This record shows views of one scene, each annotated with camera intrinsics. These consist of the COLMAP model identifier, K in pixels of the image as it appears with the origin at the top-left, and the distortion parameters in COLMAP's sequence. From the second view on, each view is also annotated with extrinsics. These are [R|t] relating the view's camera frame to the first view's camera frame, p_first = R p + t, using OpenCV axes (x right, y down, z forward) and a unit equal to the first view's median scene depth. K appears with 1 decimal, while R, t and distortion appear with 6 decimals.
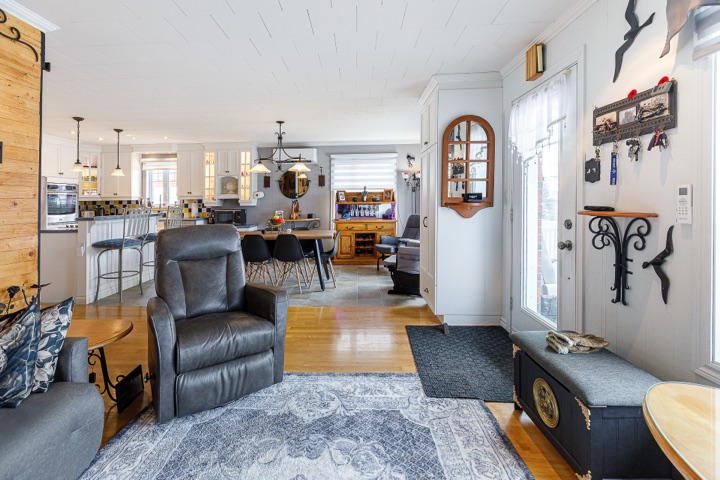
lens RADIAL K [[330.9, 0, 361.1], [0, 330.9, 221.8], [0, 0, 1]] dist [-0.000221, 0.000052]
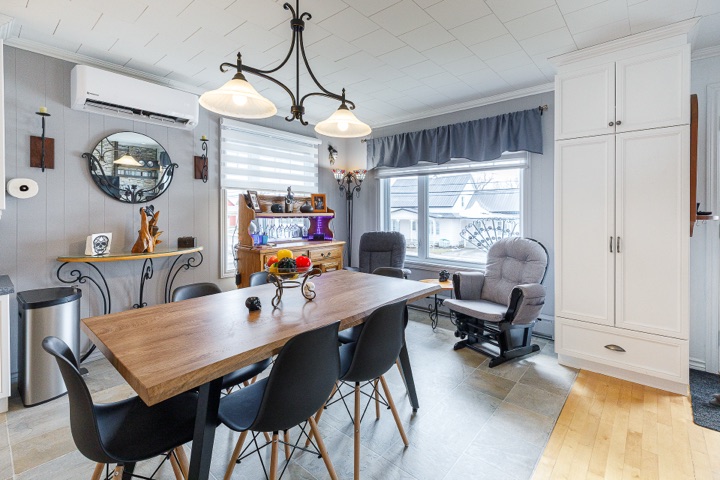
lens RADIAL K [[330.9, 0, 361.1], [0, 330.9, 221.8], [0, 0, 1]] dist [-0.000221, 0.000052]
pose [[0.648853, -0.003413, 0.760906, -0.344068], [0.040600, 0.998721, -0.030141, -0.022754], [-0.759830, 0.050450, 0.648161, 0.532916]]
